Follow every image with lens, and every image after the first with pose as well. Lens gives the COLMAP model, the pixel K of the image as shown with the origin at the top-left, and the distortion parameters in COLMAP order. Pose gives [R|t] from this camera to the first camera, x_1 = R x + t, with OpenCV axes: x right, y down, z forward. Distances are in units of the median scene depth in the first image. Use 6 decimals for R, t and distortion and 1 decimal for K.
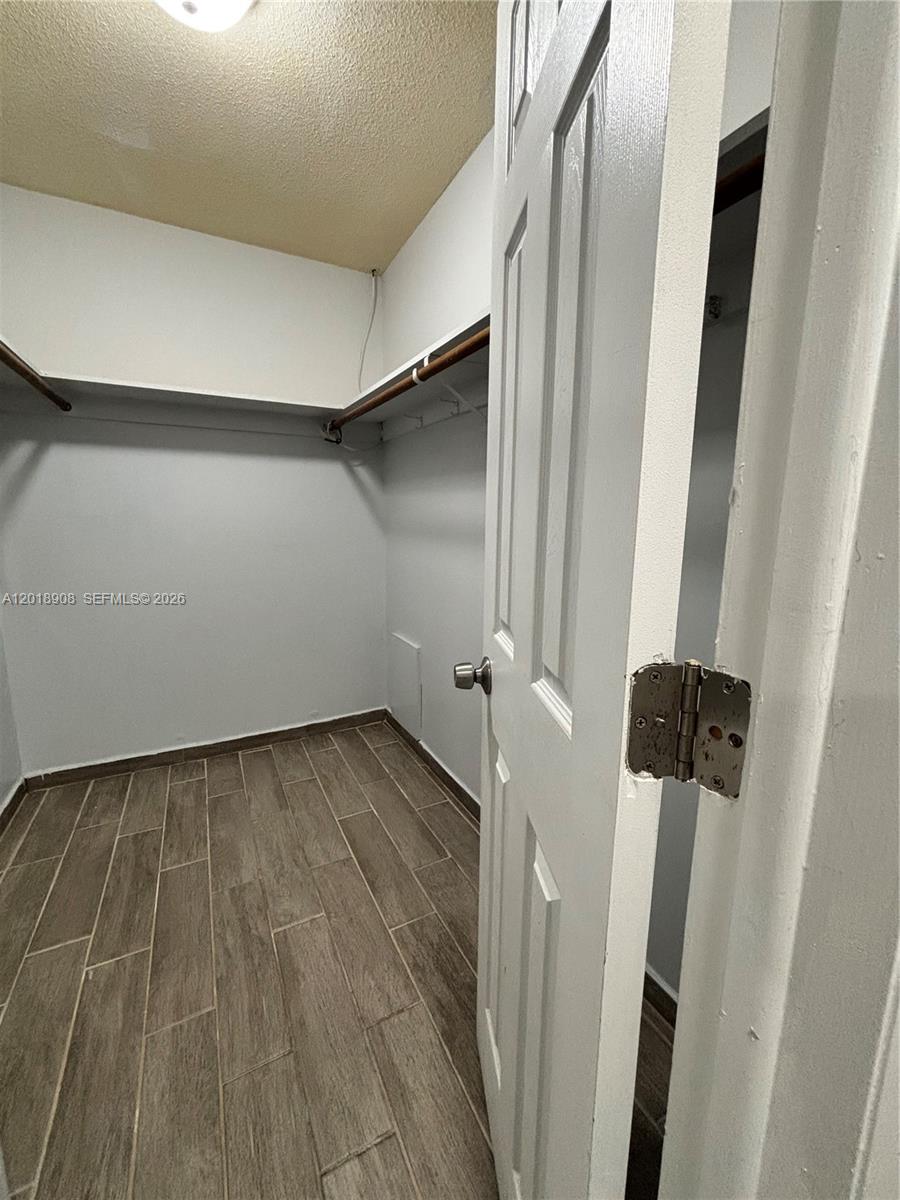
lens RADIAL K [[487.0, 0, 449.3], [0, 487.0, 597.8], [0, 0, 1]] dist [-0.002966, 0.002292]
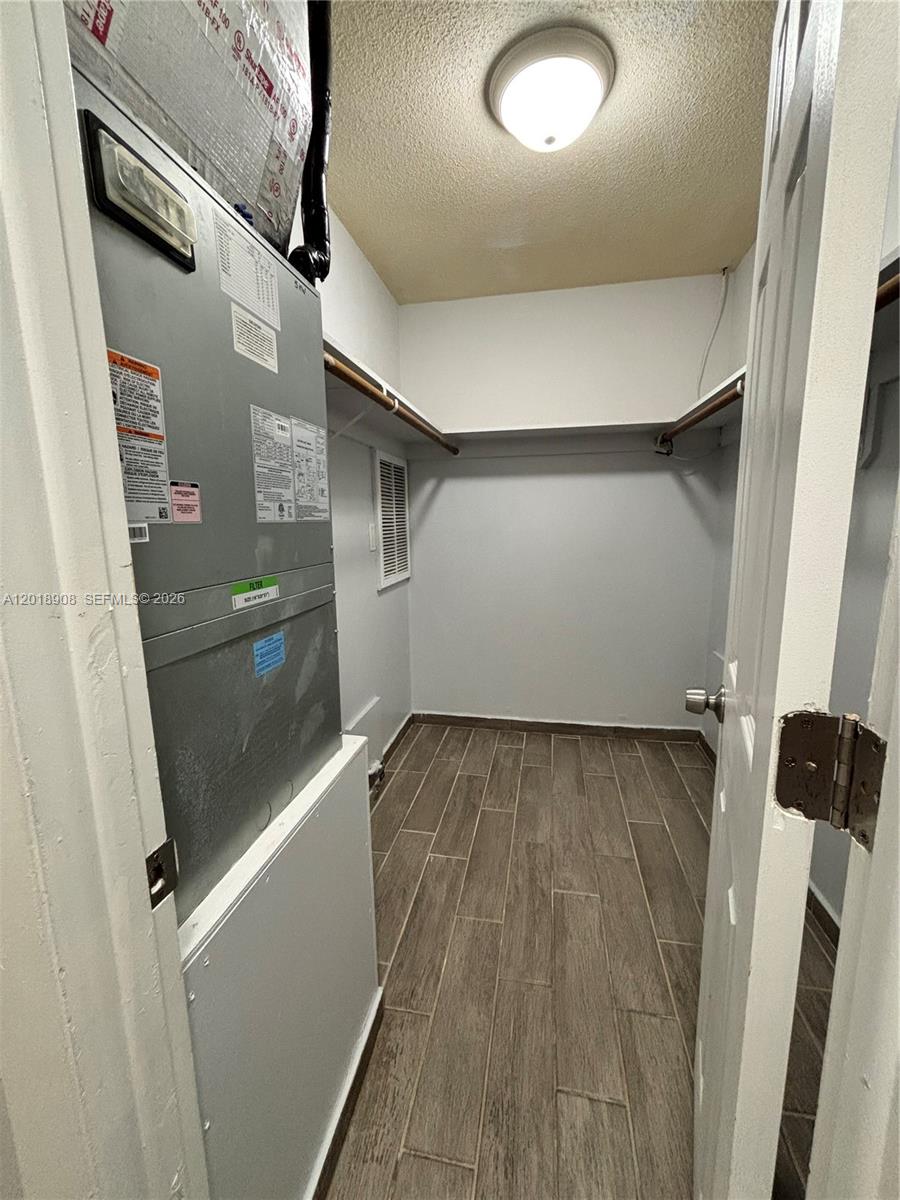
lens RADIAL K [[487.0, 0, 449.3], [0, 487.0, 597.8], [0, 0, 1]] dist [-0.002966, 0.002292]
pose [[0.777898, 0.081956, -0.623023, 0.106097], [-0.084536, 0.996095, 0.025481, -0.018564], [0.622678, 0.032847, 0.781789, -0.085188]]
